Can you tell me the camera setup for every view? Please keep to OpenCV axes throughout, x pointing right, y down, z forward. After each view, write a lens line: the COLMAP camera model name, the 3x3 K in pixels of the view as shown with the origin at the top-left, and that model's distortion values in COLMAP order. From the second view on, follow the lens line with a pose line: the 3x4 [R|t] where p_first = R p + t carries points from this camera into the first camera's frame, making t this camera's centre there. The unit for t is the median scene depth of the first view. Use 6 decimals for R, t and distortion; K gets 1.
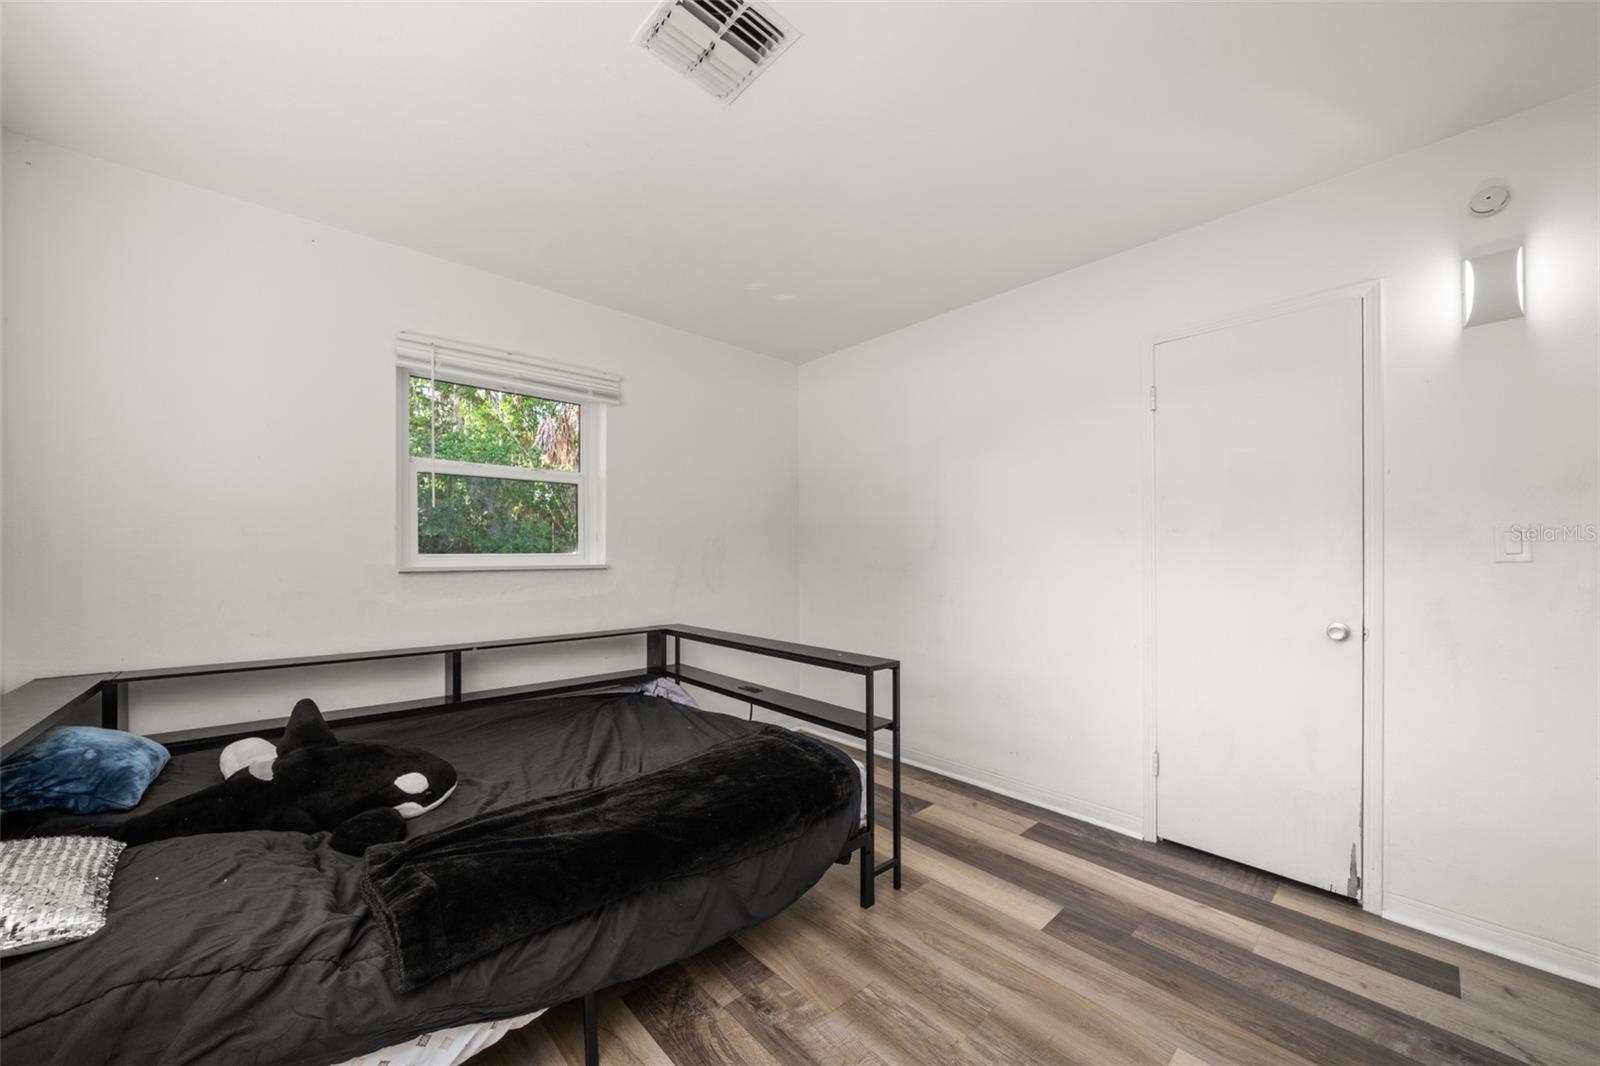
lens RADIAL K [[581.3, 0, 776.8], [0, 581.3, 552.0], [0, 0, 1]] dist [-0.003704, 0.000897]
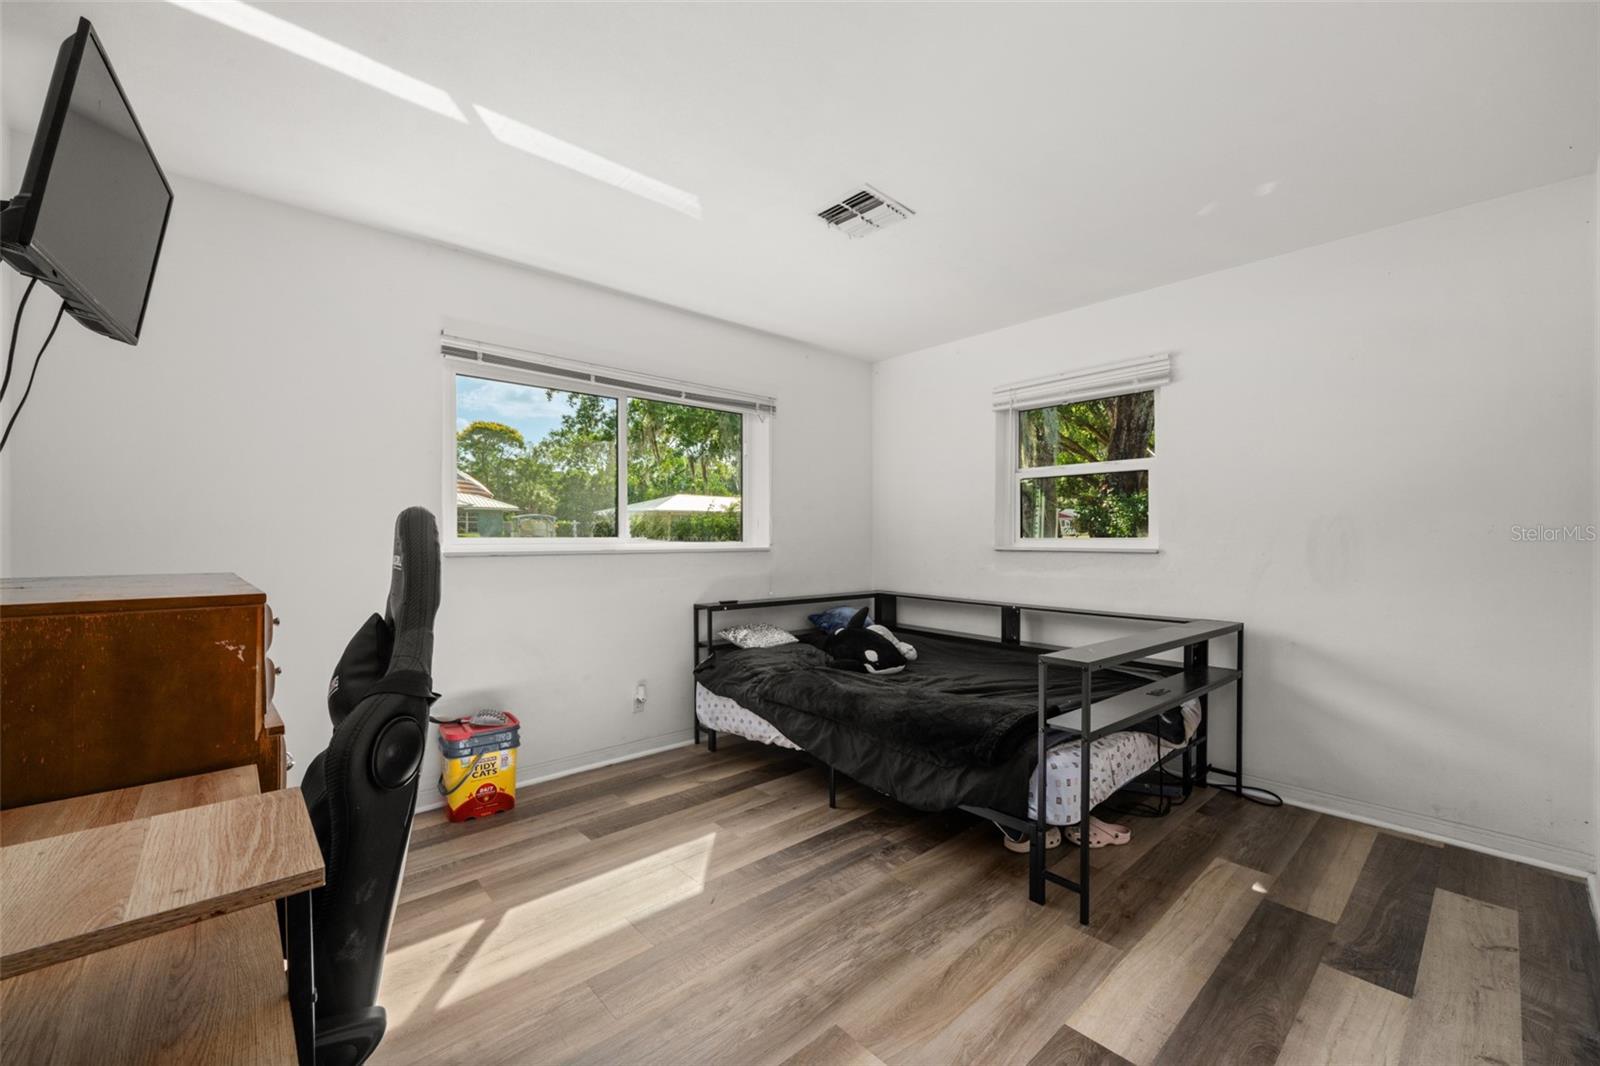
lens RADIAL K [[632.7, 0, 800.3], [0, 632.7, 538.7], [0, 0, 1]] dist [0.000371, -0.000045]
pose [[0.015112, 0.003878, -0.999878, 1.239646], [0.003483, 0.999986, 0.003931, -0.002630], [0.999880, -0.003542, 0.015098, 0.608621]]
